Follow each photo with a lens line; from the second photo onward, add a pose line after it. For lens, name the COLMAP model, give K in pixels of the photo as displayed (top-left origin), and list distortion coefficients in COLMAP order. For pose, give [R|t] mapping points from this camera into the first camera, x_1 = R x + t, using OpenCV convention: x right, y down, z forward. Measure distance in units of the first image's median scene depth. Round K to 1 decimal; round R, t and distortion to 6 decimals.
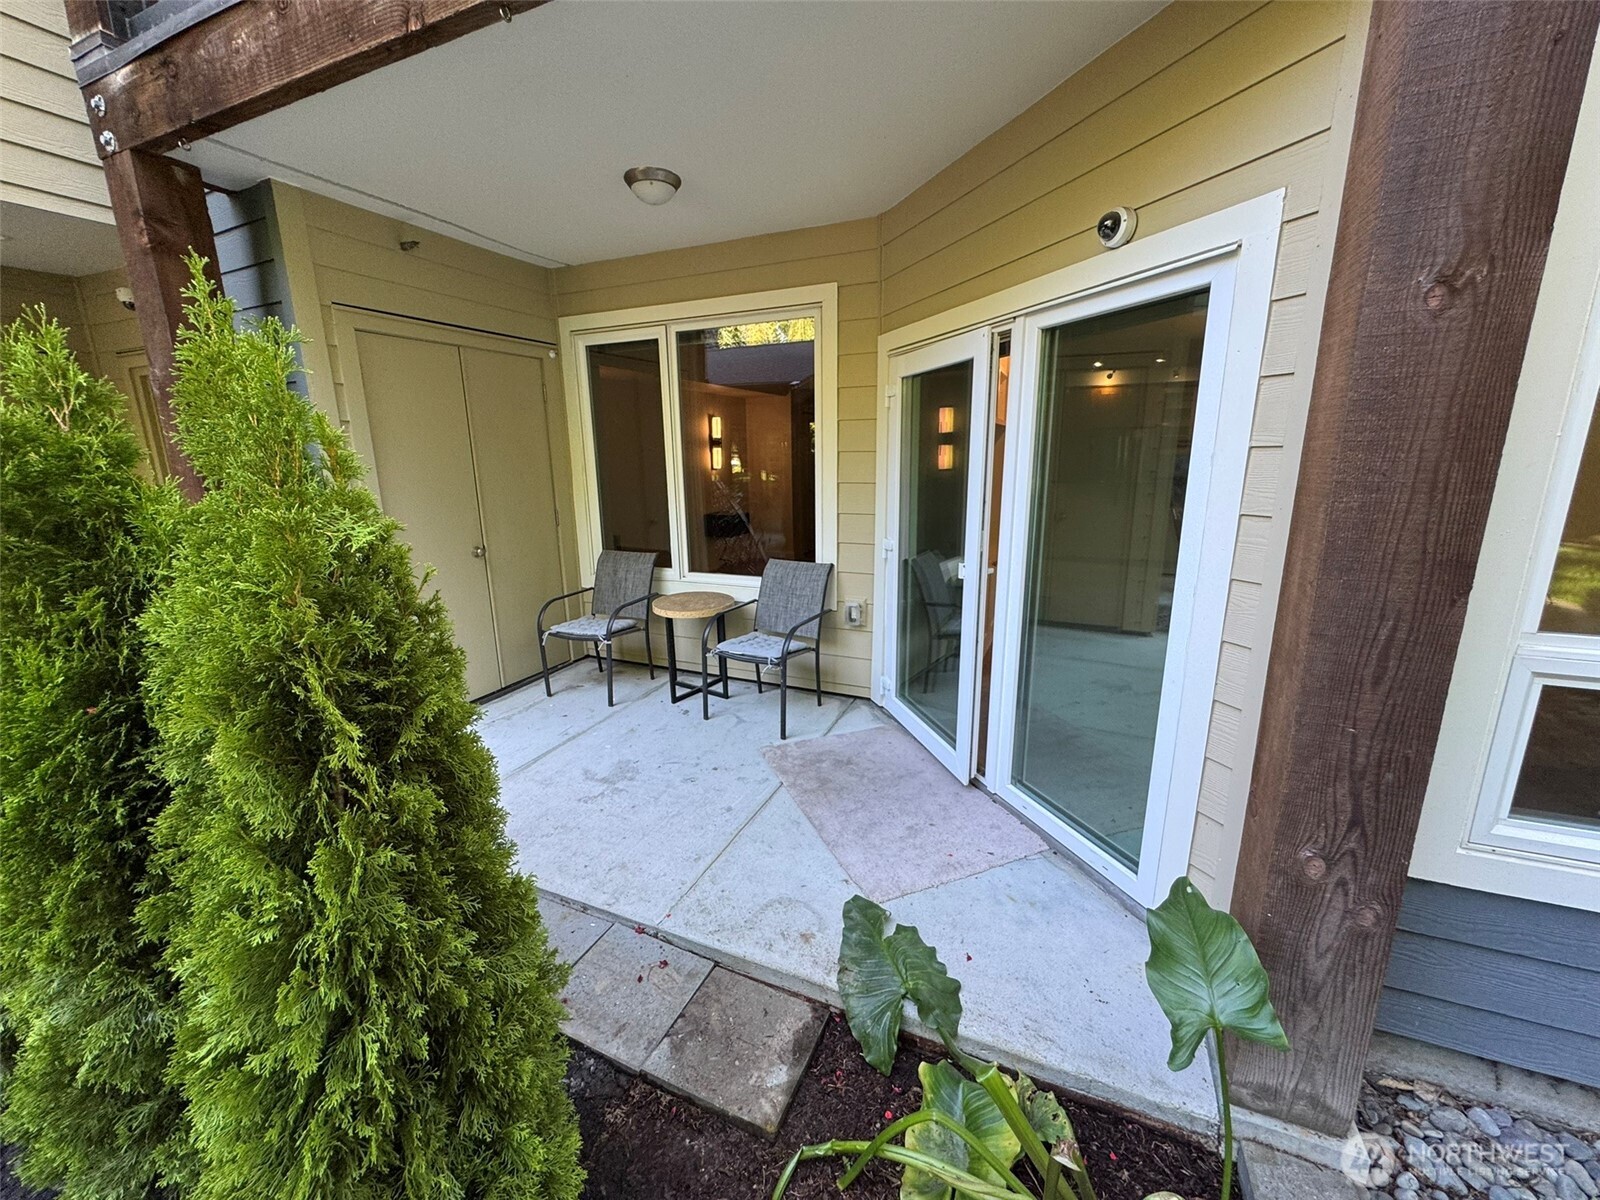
lens RADIAL K [[639.0, 0, 800.0], [0, 639.0, 600.0], [0, 0, 1]] dist [-0.003475, 0.000247]
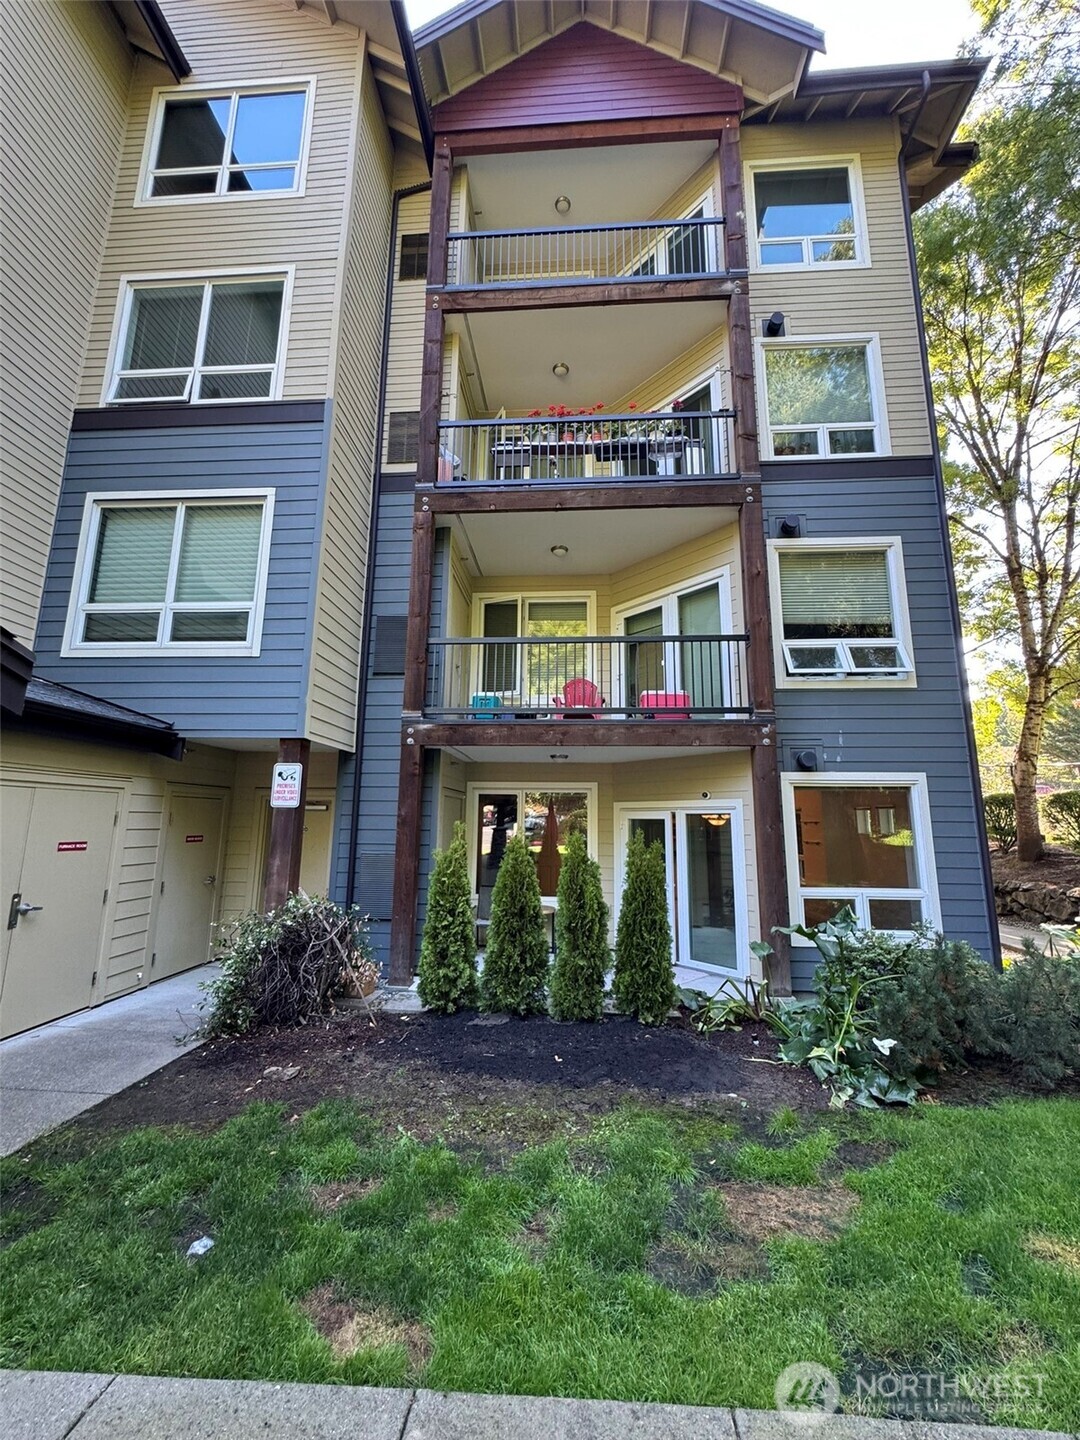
lens RADIAL K [[575.1, 0, 540.8], [0, 575.1, 720.8], [0, 0, 1]] dist [-0.003475, 0.000247]
pose [[0.936713, 0.082611, 0.340211, -1.124305], [0.057525, 0.922236, -0.382324, 0.212268], [-0.345339, 0.377699, 0.859119, -1.251679]]
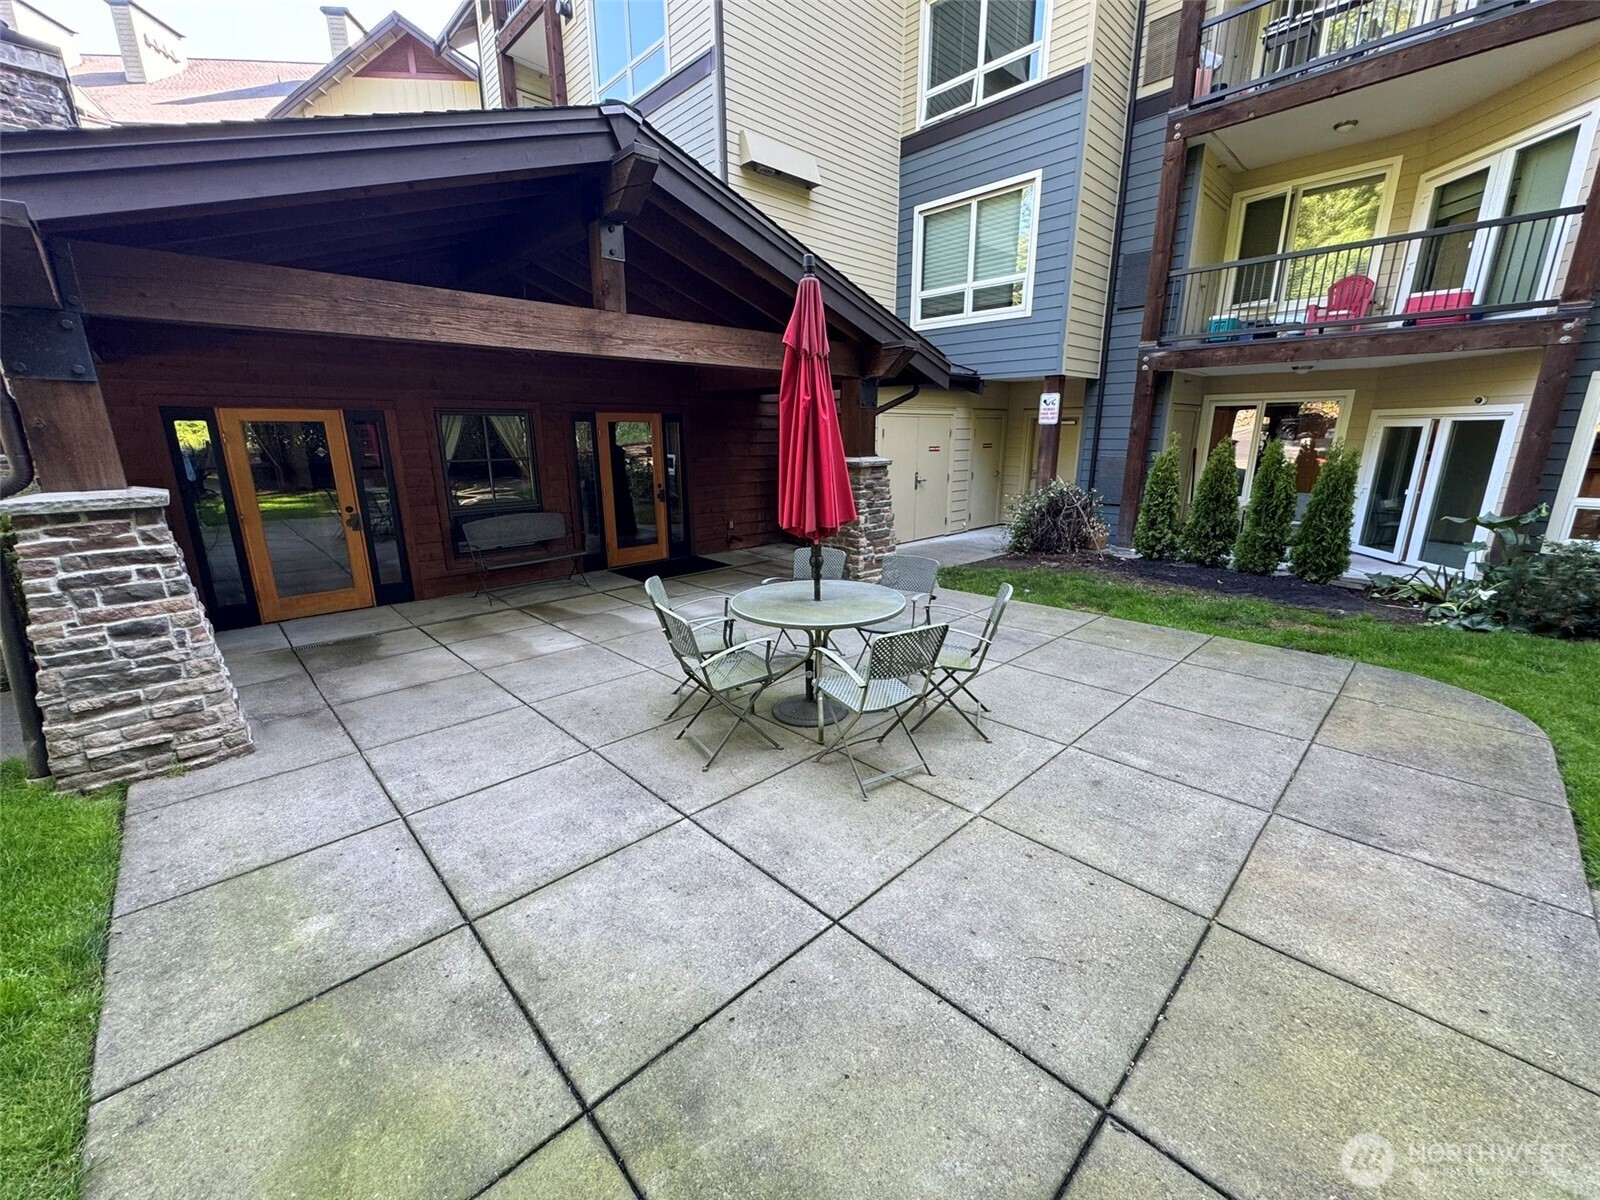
lens RADIAL K [[639.0, 0, 800.0], [0, 639.0, 600.0], [0, 0, 1]] dist [-0.003475, 0.000247]
pose [[0.927201, 0.103468, -0.359989, -1.156206], [-0.091805, 0.994551, 0.049399, 0.522265], [0.363139, -0.012754, 0.931648, -2.612145]]
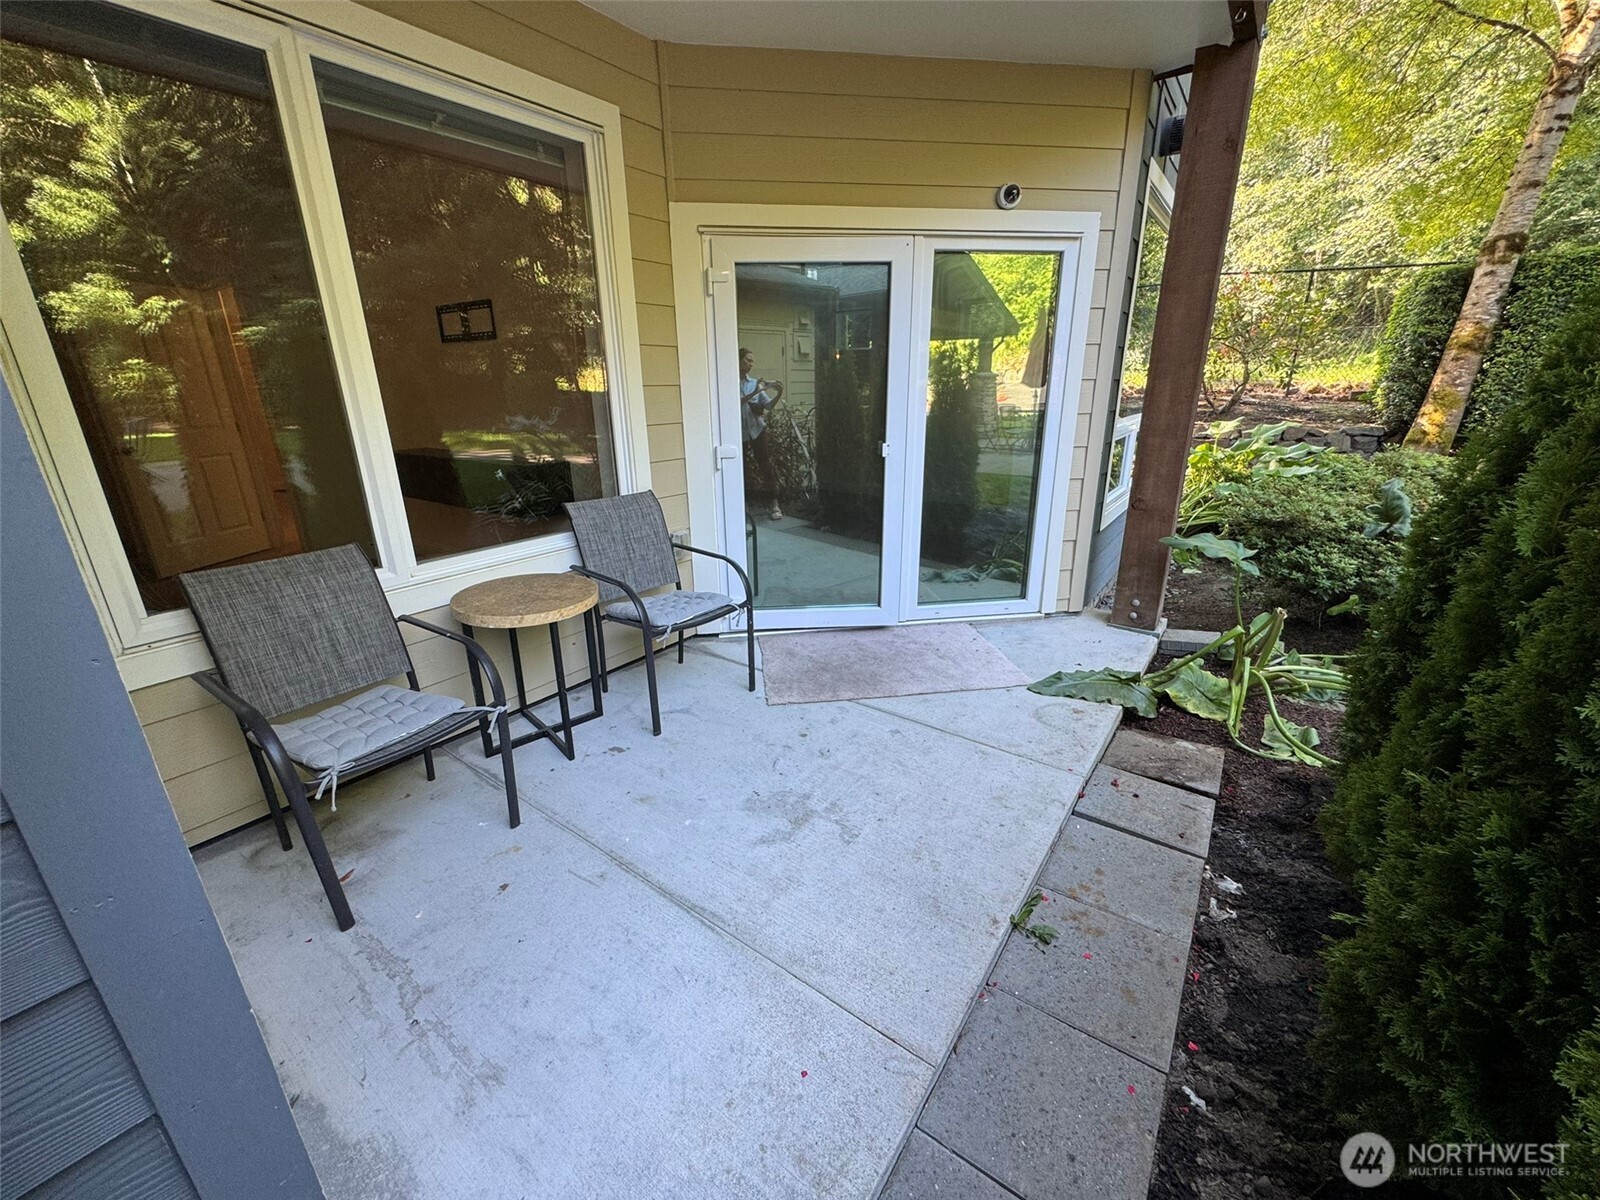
lens RADIAL K [[639.0, 0, 800.0], [0, 639.0, 600.0], [0, 0, 1]] dist [-0.003475, 0.000247]
pose [[0.212126, -0.304434, 0.928613, -0.822510], [0.232501, 0.938675, 0.254622, -0.104289], [-0.949182, 0.161892, 0.269898, 0.742752]]
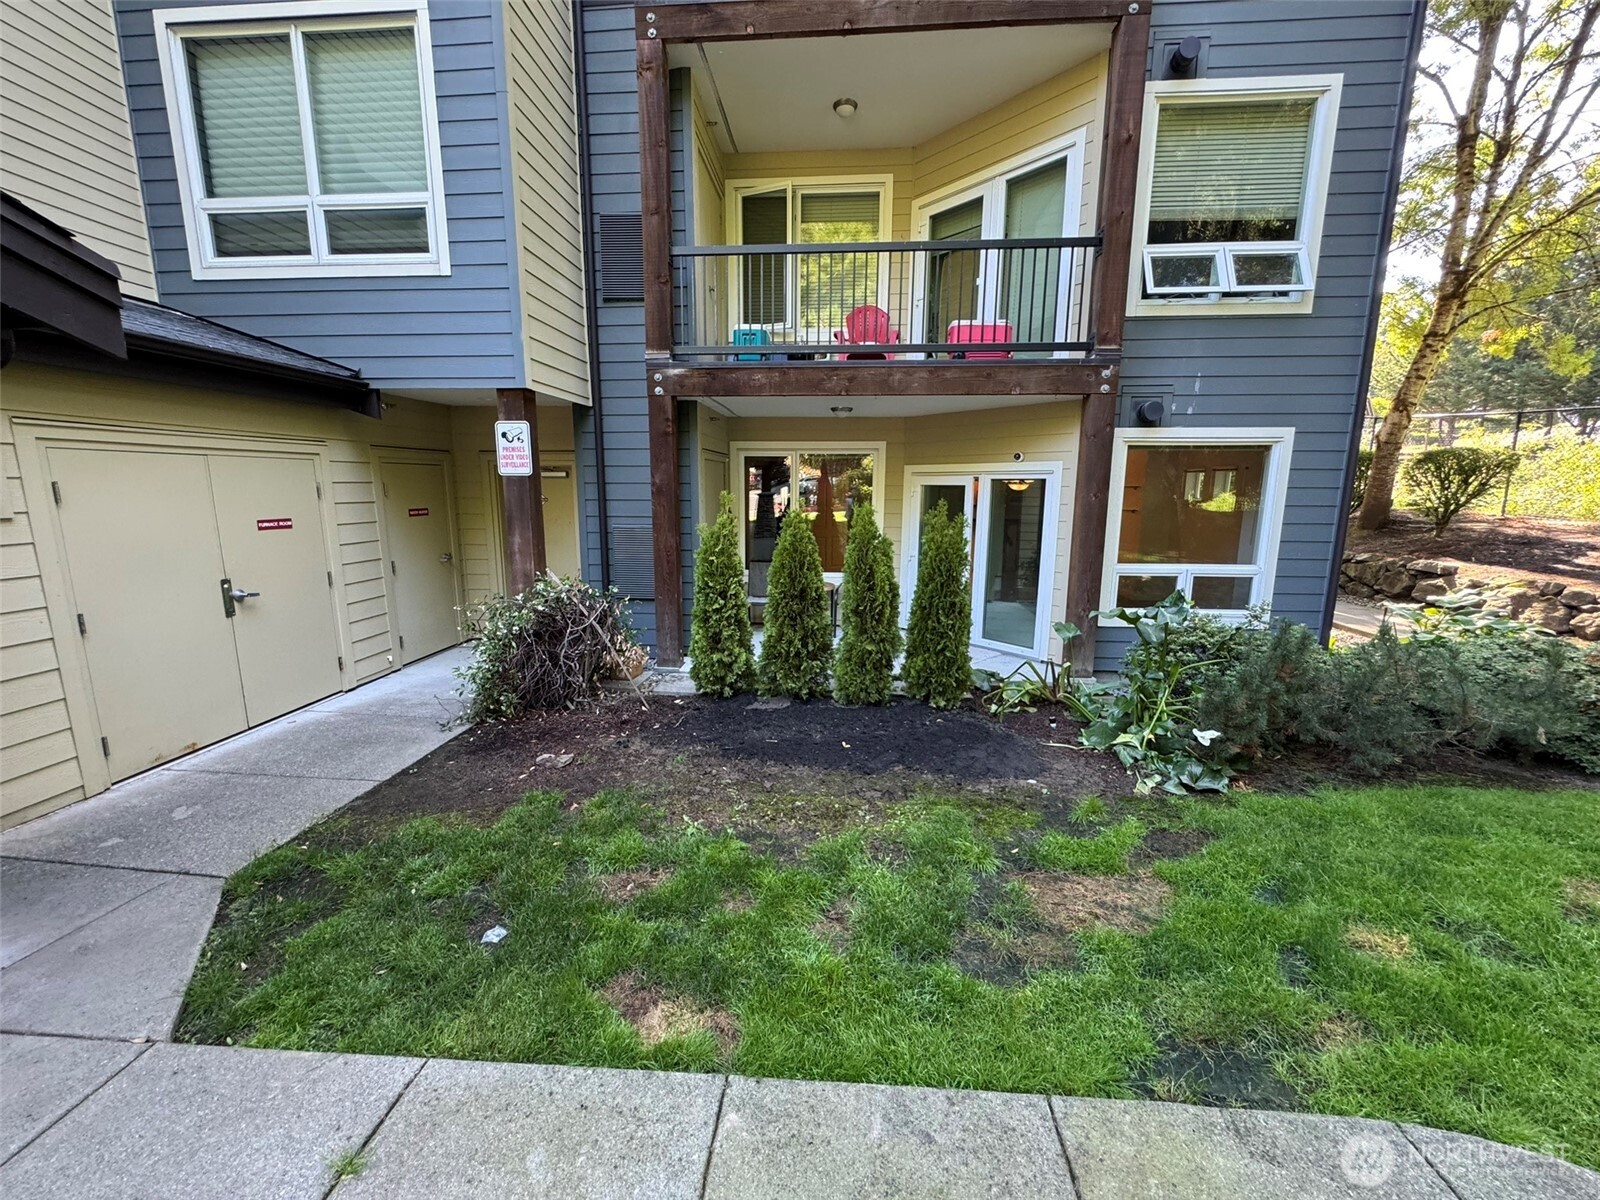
lens RADIAL K [[639.0, 0, 800.0], [0, 639.0, 600.0], [0, 0, 1]] dist [-0.003475, 0.000247]
pose [[0.940927, -0.043305, 0.335830, -1.116944], [0.060415, 0.997345, -0.040662, 0.163748], [-0.333177, 0.058549, 0.941045, -1.121648]]
